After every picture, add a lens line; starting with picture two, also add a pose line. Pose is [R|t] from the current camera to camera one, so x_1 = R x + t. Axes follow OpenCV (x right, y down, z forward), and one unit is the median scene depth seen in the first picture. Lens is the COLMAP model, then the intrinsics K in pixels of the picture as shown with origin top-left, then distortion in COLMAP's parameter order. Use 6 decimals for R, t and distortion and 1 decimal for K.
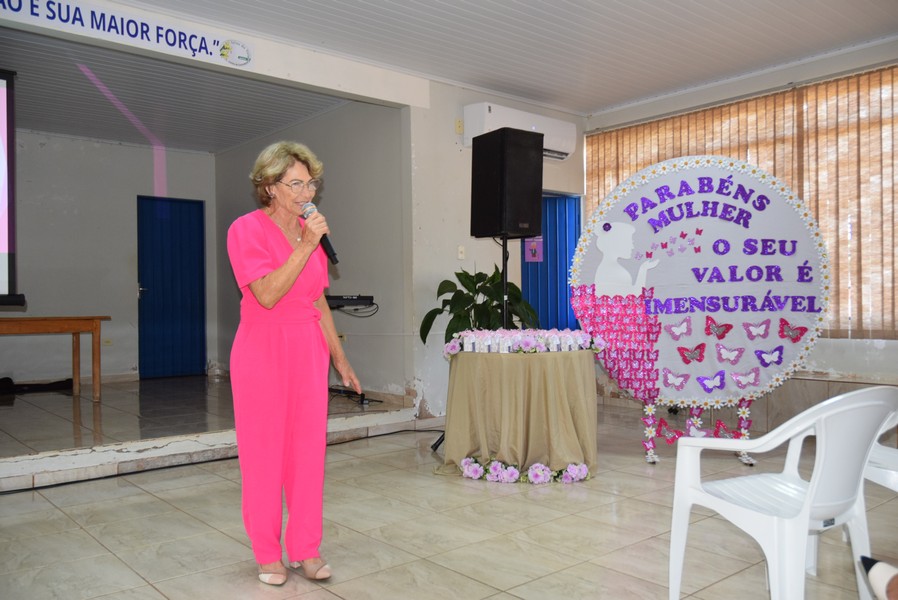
lens RADIAL K [[731.7, 0, 449.6], [0, 731.7, 315.2], [0, 0, 1]] dist [-0.001087, -0.003314]
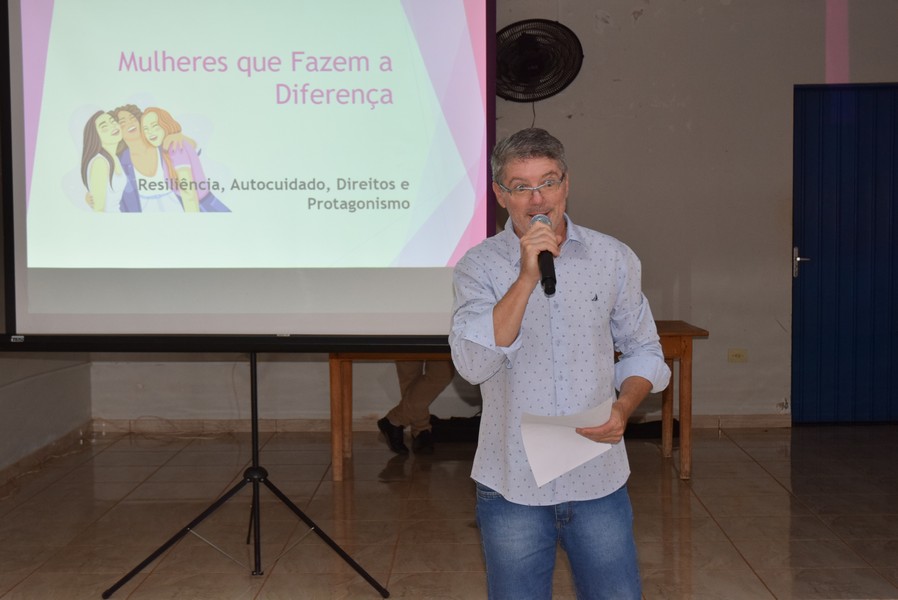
lens RADIAL K [[1390.4, 0, 436.0], [0, 1390.4, 342.8], [0, 0, 1]] dist [-0.021600, 0.000000]
pose [[0.741306, 0.057310, -0.668716, 0.131684], [-0.002780, 0.996601, 0.082328, -0.106530], [0.671161, -0.059171, 0.738946, 0.099070]]
